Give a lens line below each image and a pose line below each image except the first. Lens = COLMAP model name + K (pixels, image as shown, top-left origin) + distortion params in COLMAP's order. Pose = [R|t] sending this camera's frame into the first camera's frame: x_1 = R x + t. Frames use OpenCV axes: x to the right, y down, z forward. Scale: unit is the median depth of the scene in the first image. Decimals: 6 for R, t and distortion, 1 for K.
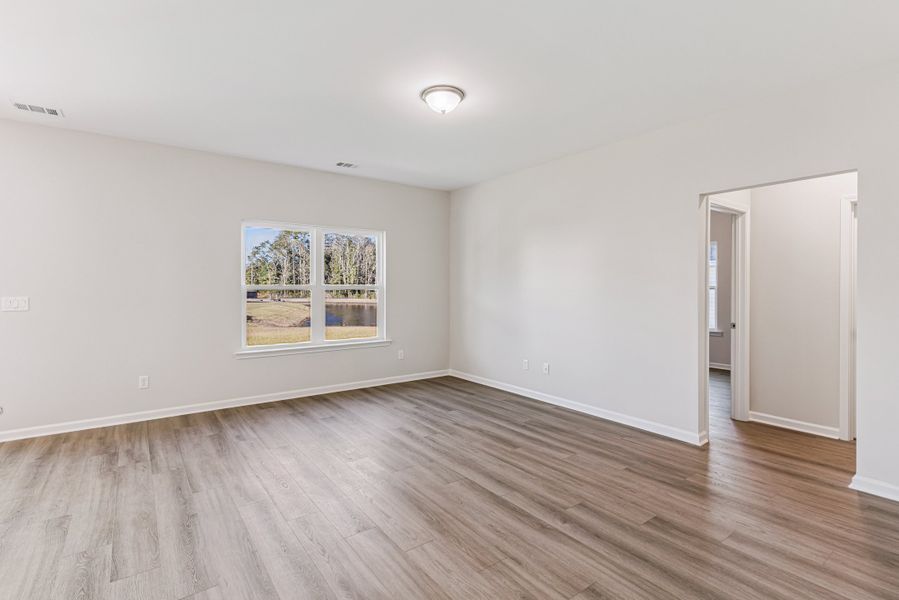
lens RADIAL K [[427.5, 0, 444.3], [0, 427.5, 288.5], [0, 0, 1]] dist [0.000258, 0.000381]
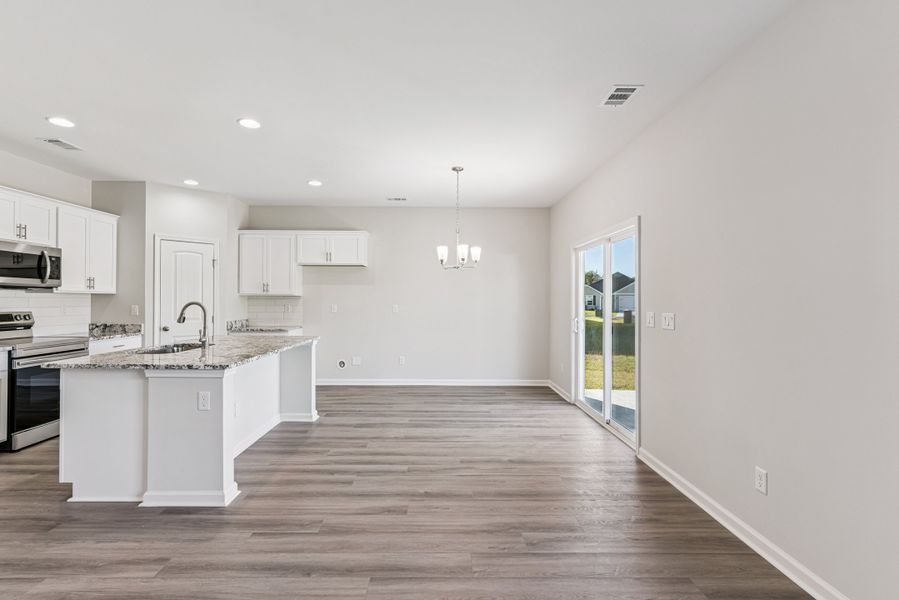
lens RADIAL K [[427.2, 0, 443.9], [0, 427.2, 296.4], [0, 0, 1]] dist [-0.000865, -0.000081]
pose [[-0.583554, -0.008432, -0.812031, -0.043551], [-0.008022, 0.999957, -0.004618, -0.005943], [0.812035, 0.003819, -0.583596, 1.208928]]
